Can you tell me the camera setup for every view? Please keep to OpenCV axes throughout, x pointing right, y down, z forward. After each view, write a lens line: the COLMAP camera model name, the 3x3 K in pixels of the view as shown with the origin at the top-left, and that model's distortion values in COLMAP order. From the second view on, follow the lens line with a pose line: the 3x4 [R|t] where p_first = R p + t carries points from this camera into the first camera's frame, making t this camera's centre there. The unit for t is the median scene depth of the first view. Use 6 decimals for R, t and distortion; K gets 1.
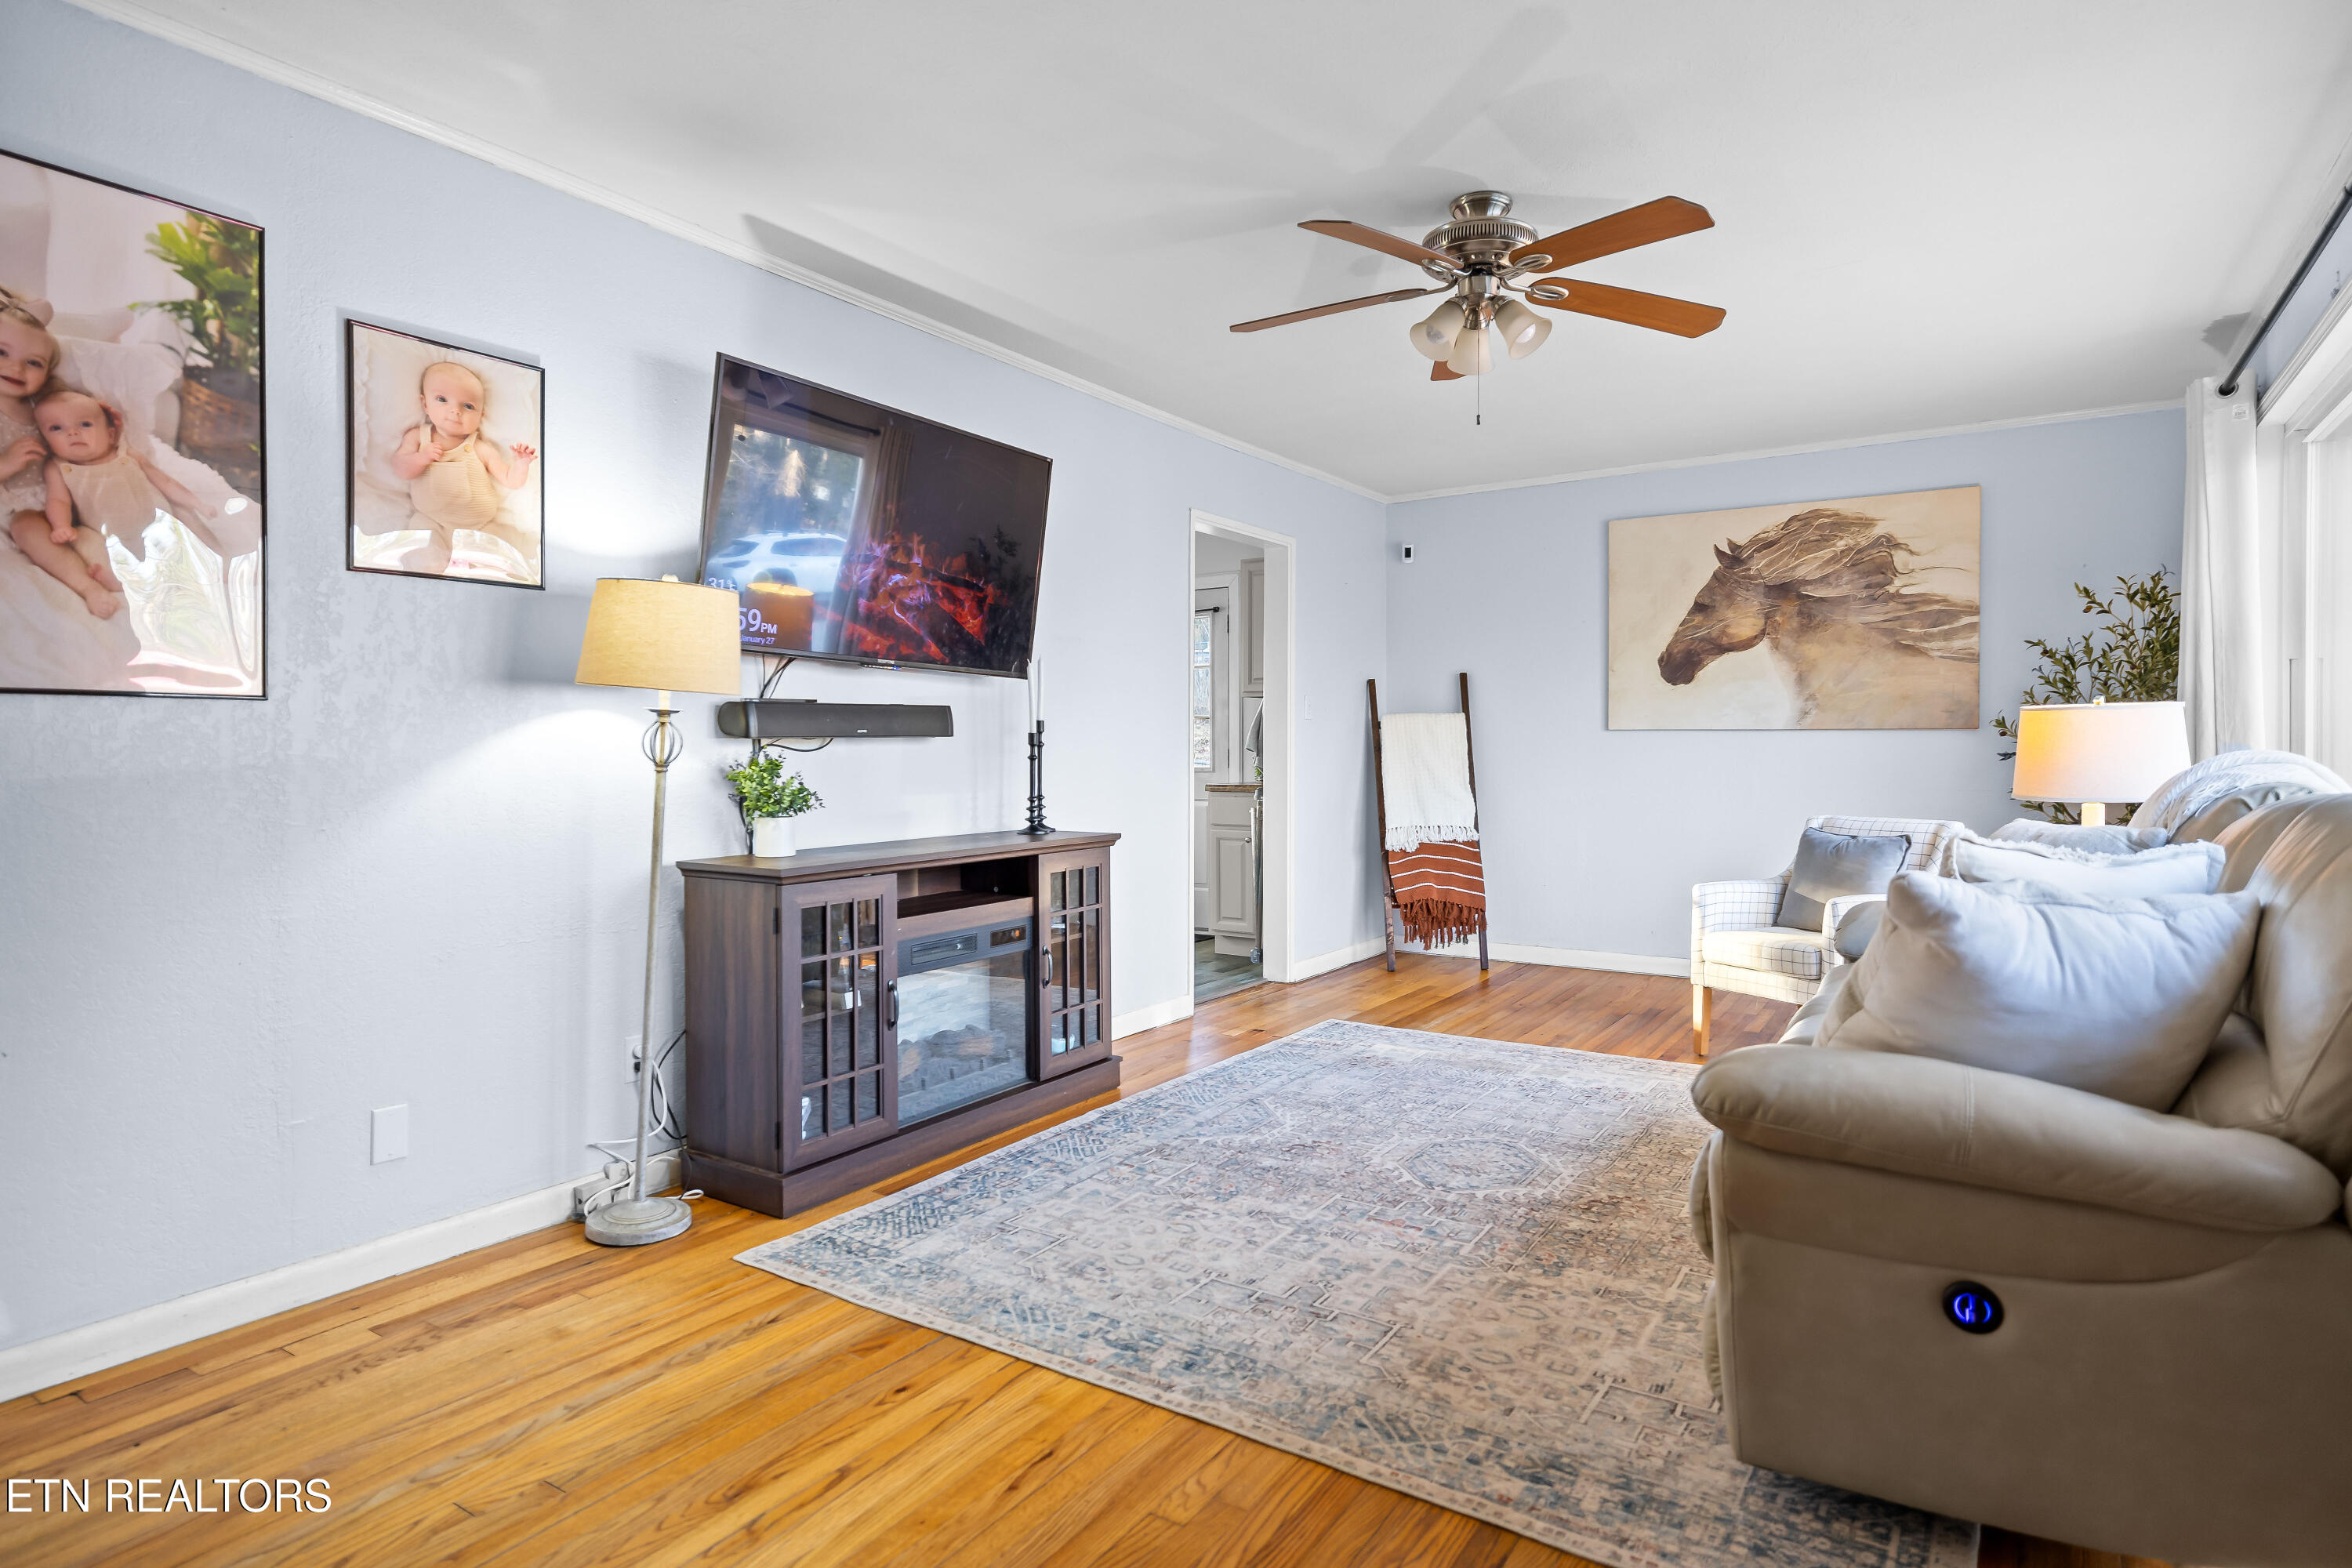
lens RADIAL K [[1268.1, 0, 1163.5], [0, 1268.1, 761.9], [0, 0, 1]] dist [-0.002774, 0.001476]
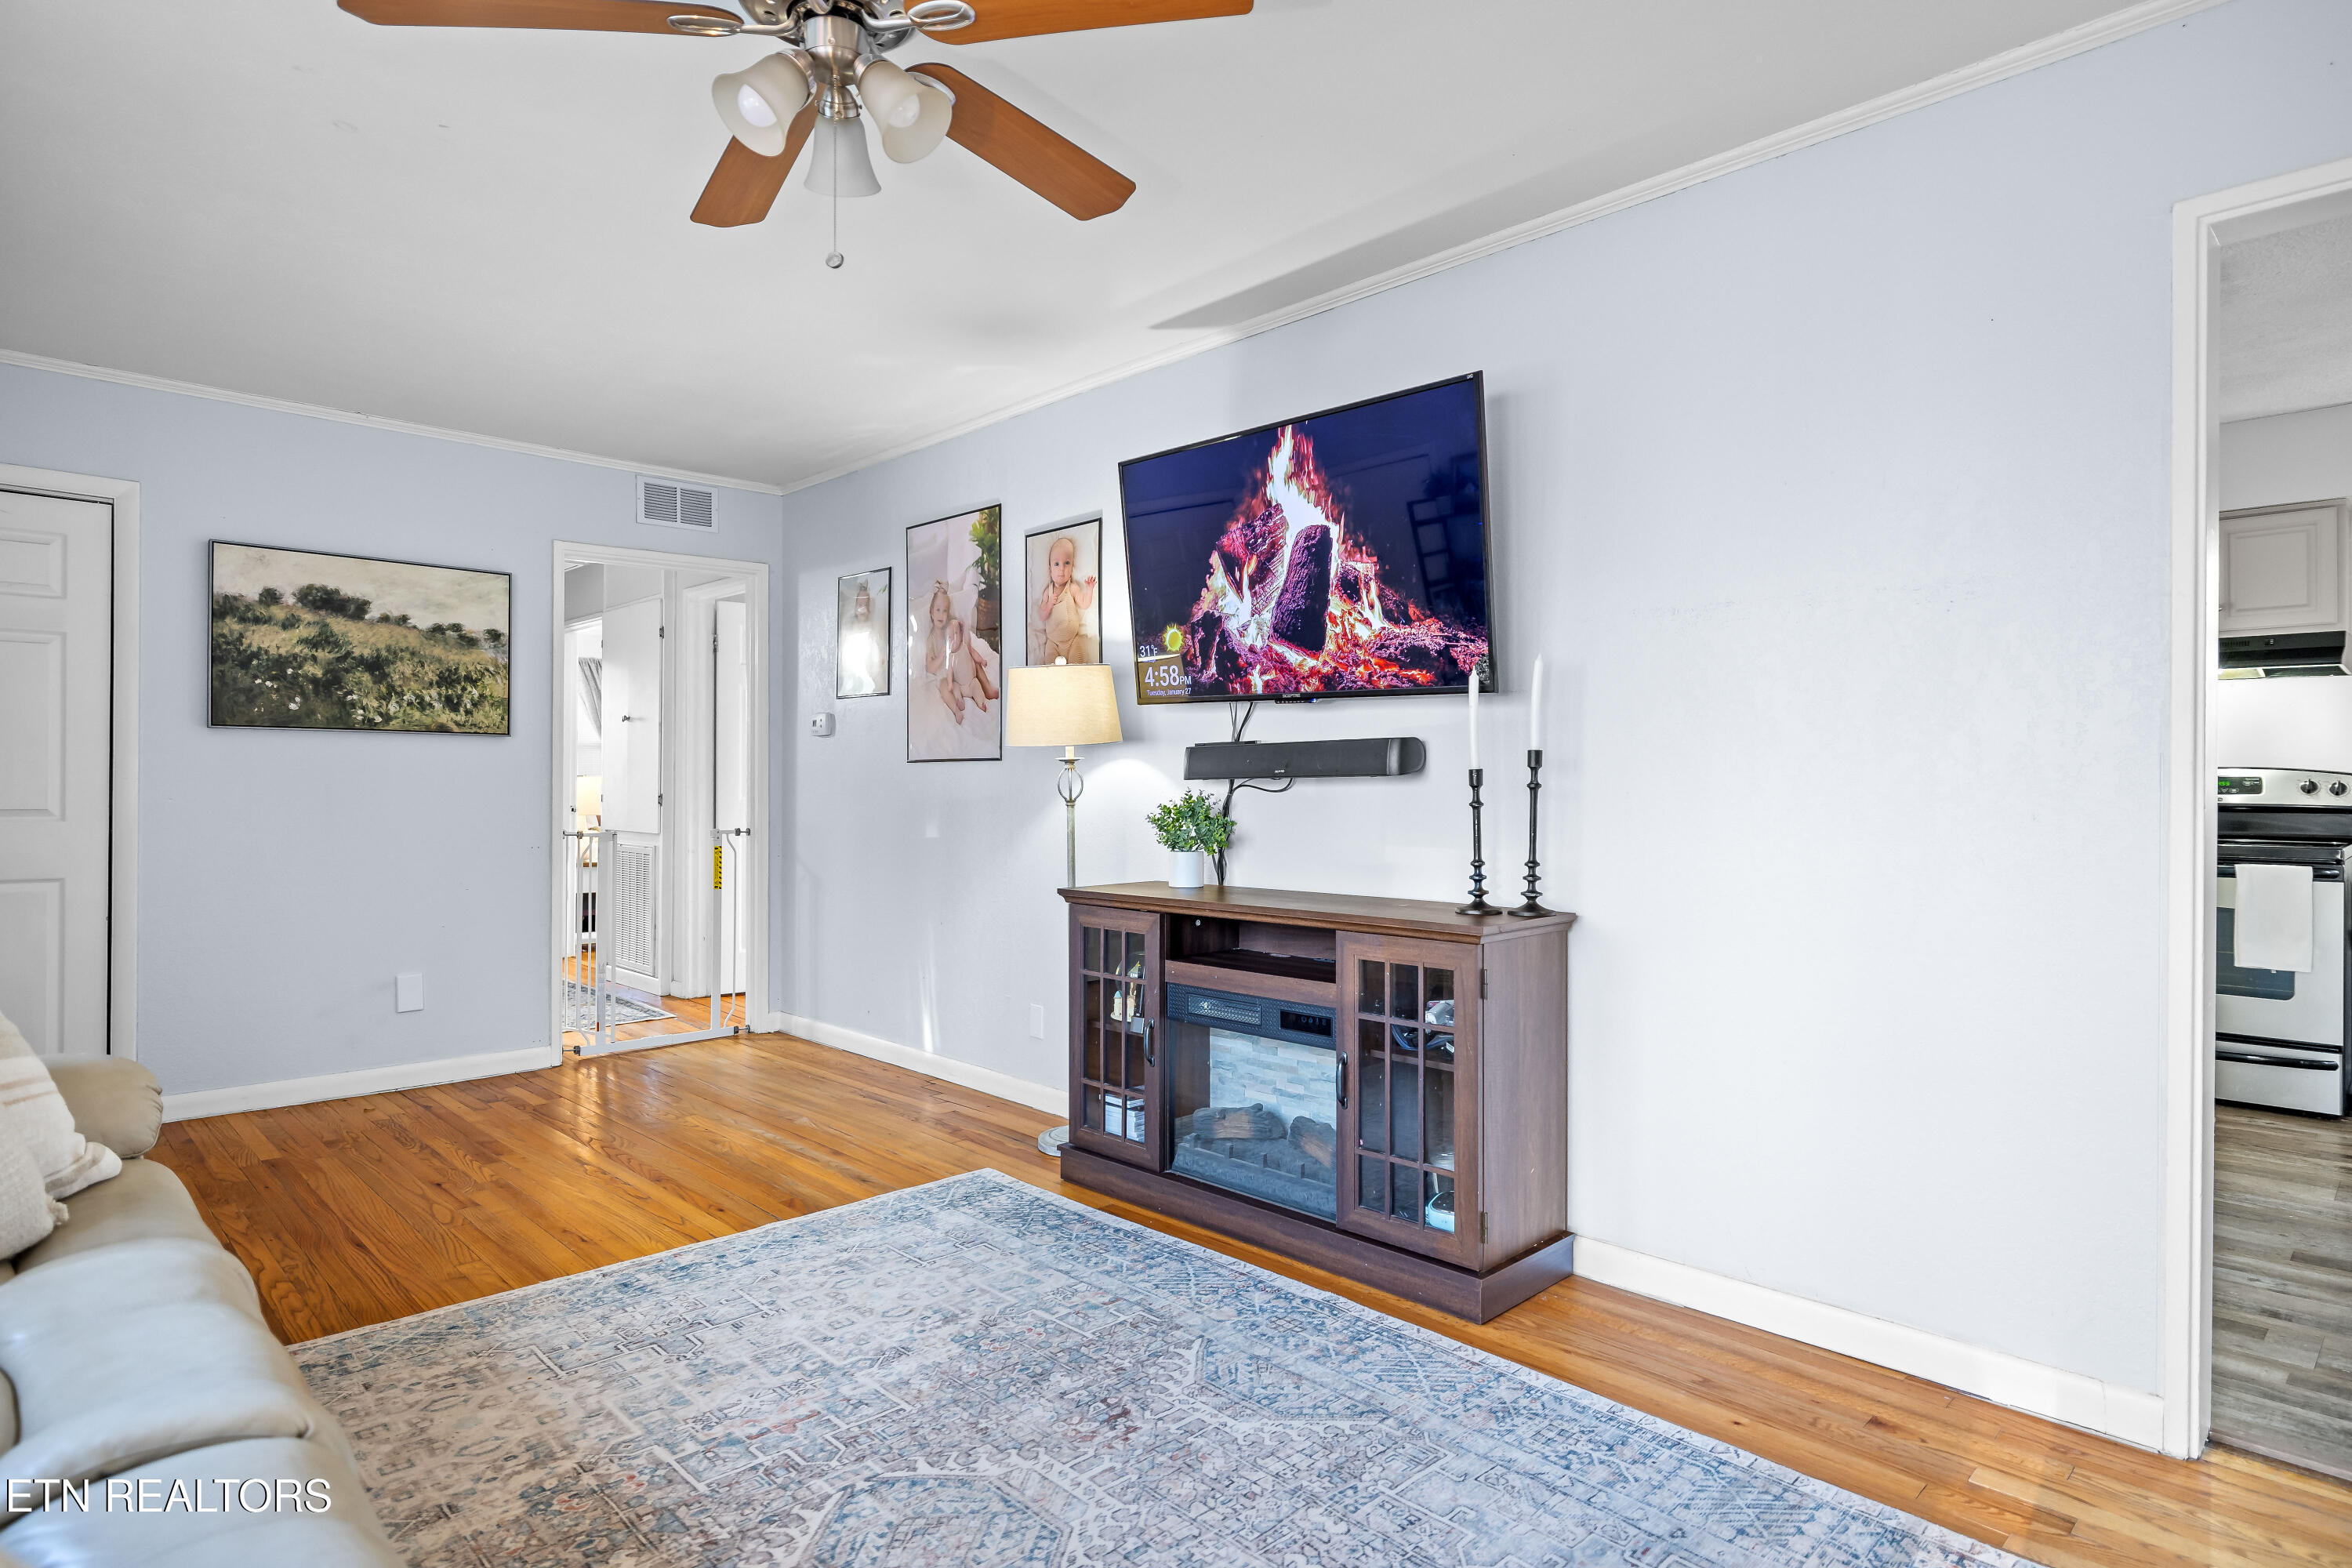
lens RADIAL K [[1268.1, 0, 1181.1], [0, 1268.1, 787.6], [0, 0, 1]] dist [-0.002774, 0.001476]
pose [[-0.212939, 0.005715, -0.977049, 0.781862], [-0.012262, 0.999889, 0.008521, -0.021465], [0.976989, 0.013795, -0.212845, 1.251099]]
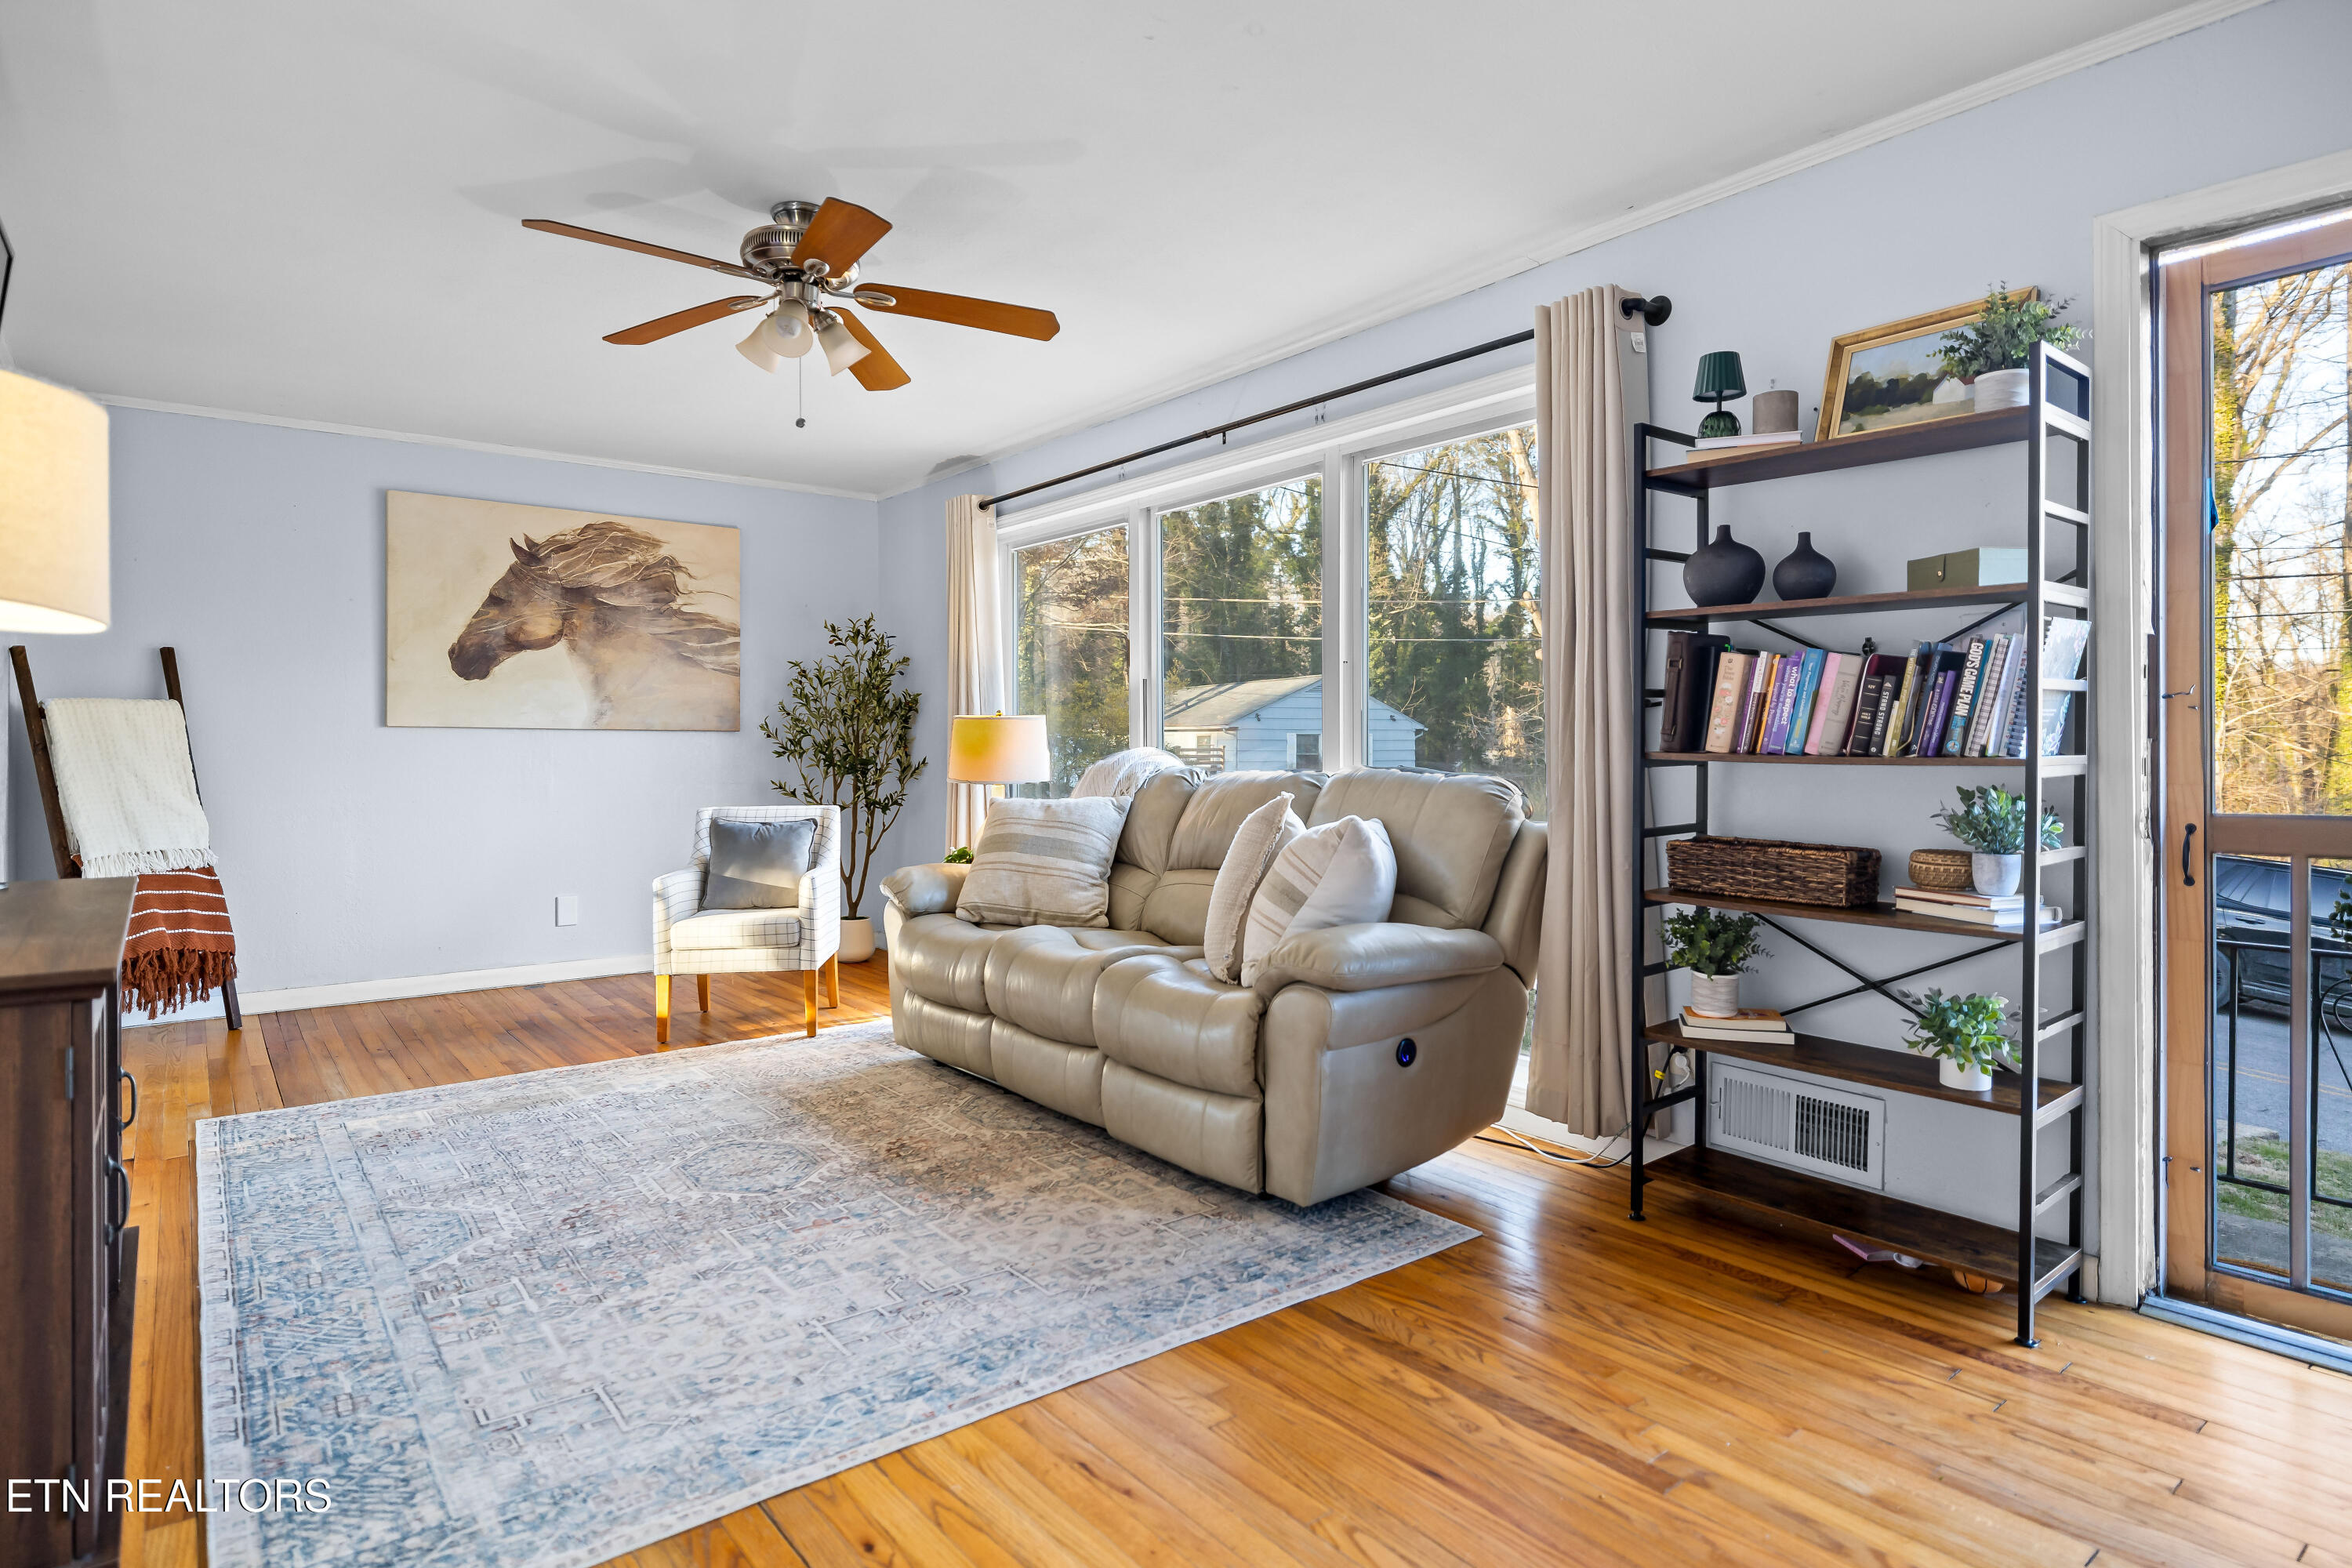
lens RADIAL K [[1268.1, 0, 1192.6], [0, 1268.1, 752.6], [0, 0, 1]] dist [-0.002774, 0.001476]
pose [[0.306673, -0.002169, 0.951812, -0.606202], [0.010735, 0.999942, -0.001180, 0.000008], [-0.951754, 0.010579, 0.306678, 0.375437]]
